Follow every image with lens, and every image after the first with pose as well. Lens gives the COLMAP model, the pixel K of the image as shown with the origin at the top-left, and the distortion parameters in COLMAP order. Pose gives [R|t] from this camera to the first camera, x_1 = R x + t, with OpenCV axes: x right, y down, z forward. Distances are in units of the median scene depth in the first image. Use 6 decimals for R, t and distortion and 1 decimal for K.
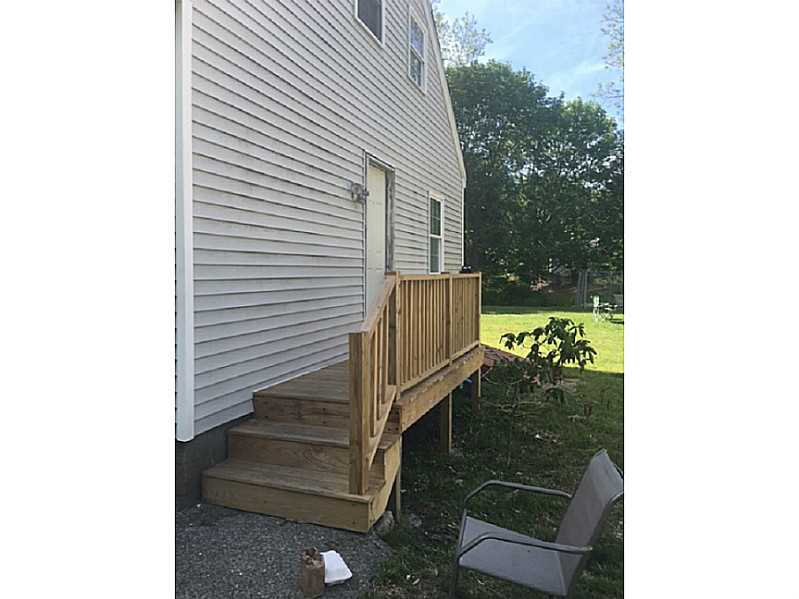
lens RADIAL K [[513.6, 0, 399.5], [0, 513.6, 299.5], [0, 0, 1]] dist [0.002151, -0.001063]
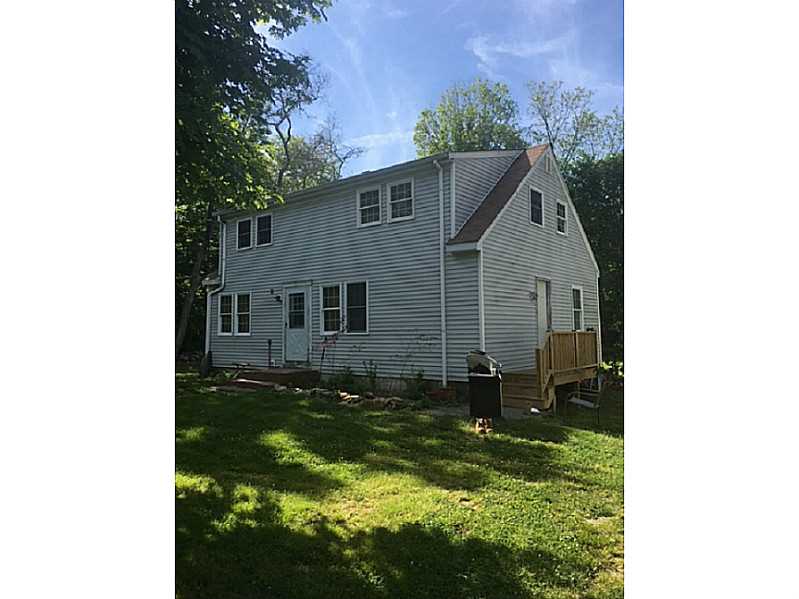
lens RADIAL K [[528.2, 0, 374.7], [0, 528.2, 275.9], [0, 0, 1]] dist [0.028536, 0.000202]
pose [[0.940771, -0.033737, -0.337359, 0.047994], [-0.018563, 0.988419, -0.150612, 0.068353], [0.338534, 0.147954, 0.929250, -1.319438]]
